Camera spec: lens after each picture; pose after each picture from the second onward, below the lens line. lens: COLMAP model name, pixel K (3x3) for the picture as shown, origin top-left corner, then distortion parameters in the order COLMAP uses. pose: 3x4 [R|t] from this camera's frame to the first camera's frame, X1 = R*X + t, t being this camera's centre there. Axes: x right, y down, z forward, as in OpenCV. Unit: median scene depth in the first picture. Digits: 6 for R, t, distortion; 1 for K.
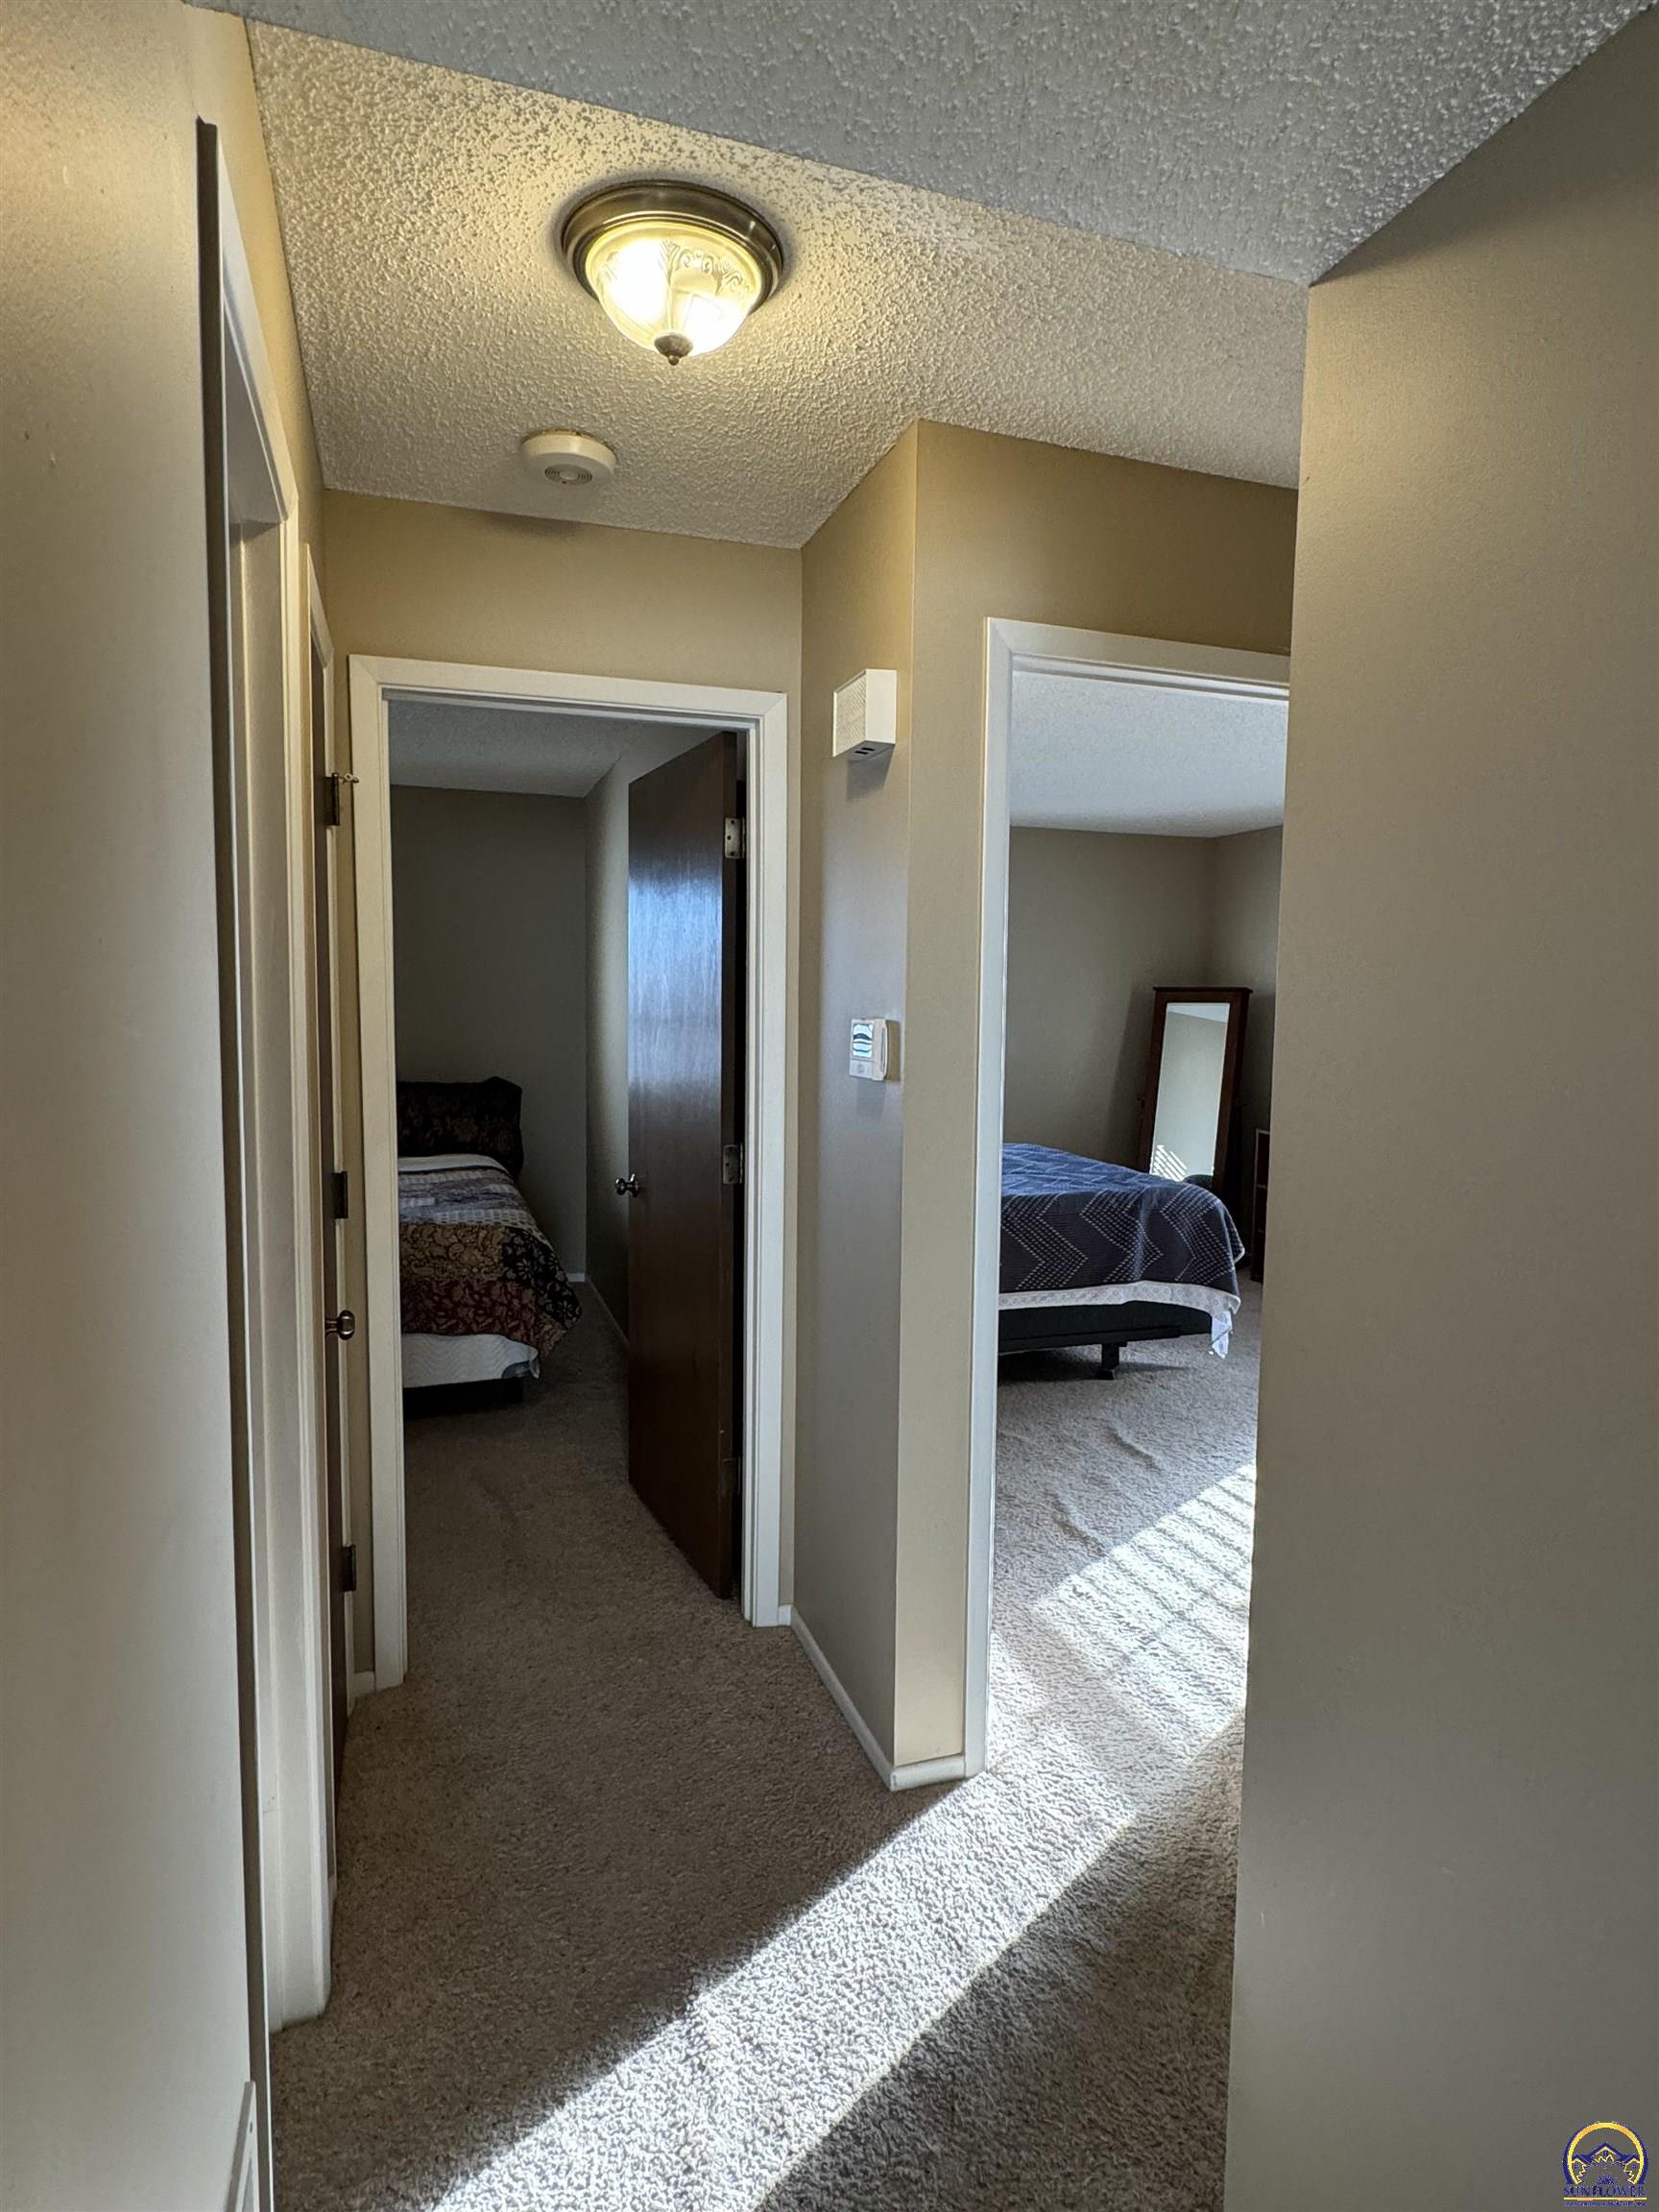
lens RADIAL K [[1213.1, 0, 831.2], [0, 1213.1, 1105.0], [0, 0, 1]] dist [-0.009335, 0.005021]
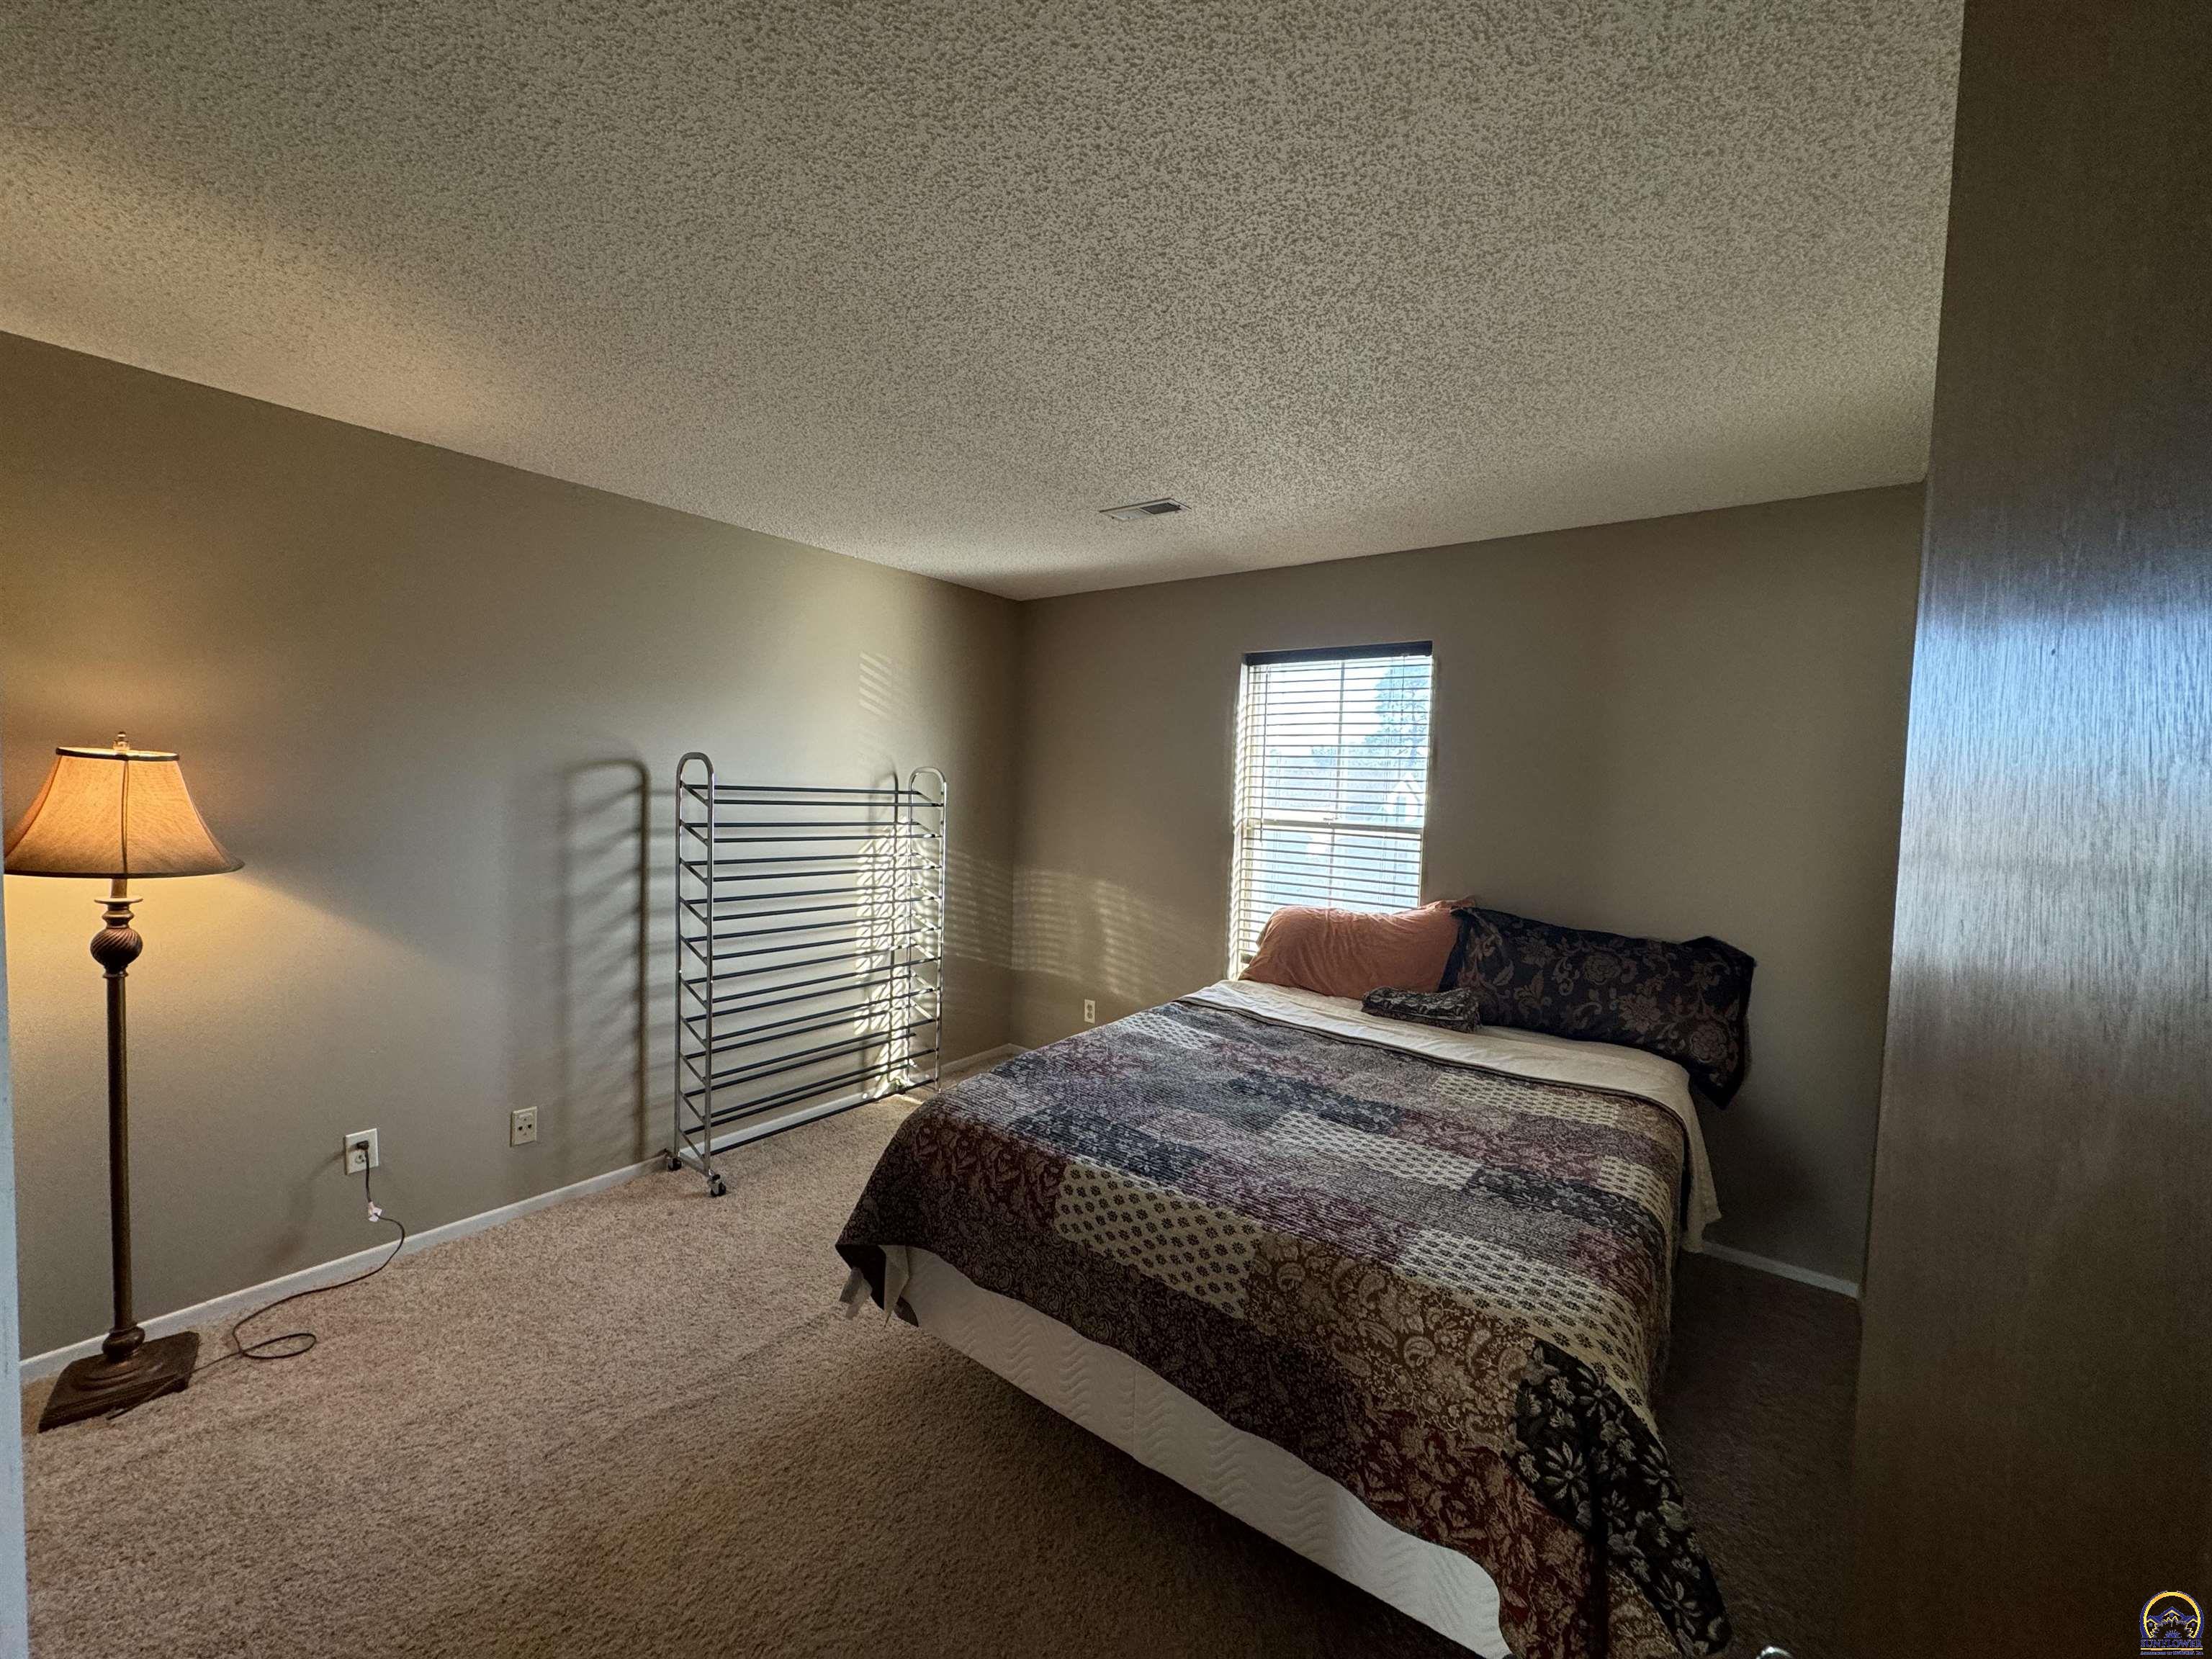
lens RADIAL K [[884.0, 0, 1109.5], [0, 884.0, 824.8], [0, 0, 1]] dist [-0.009986, 0.000643]
pose [[0.566327, 0.043117, -0.823052, -0.102091], [-0.100371, 0.994806, -0.016949, -0.065721], [0.818046, 0.092209, 0.567713, 0.677927]]
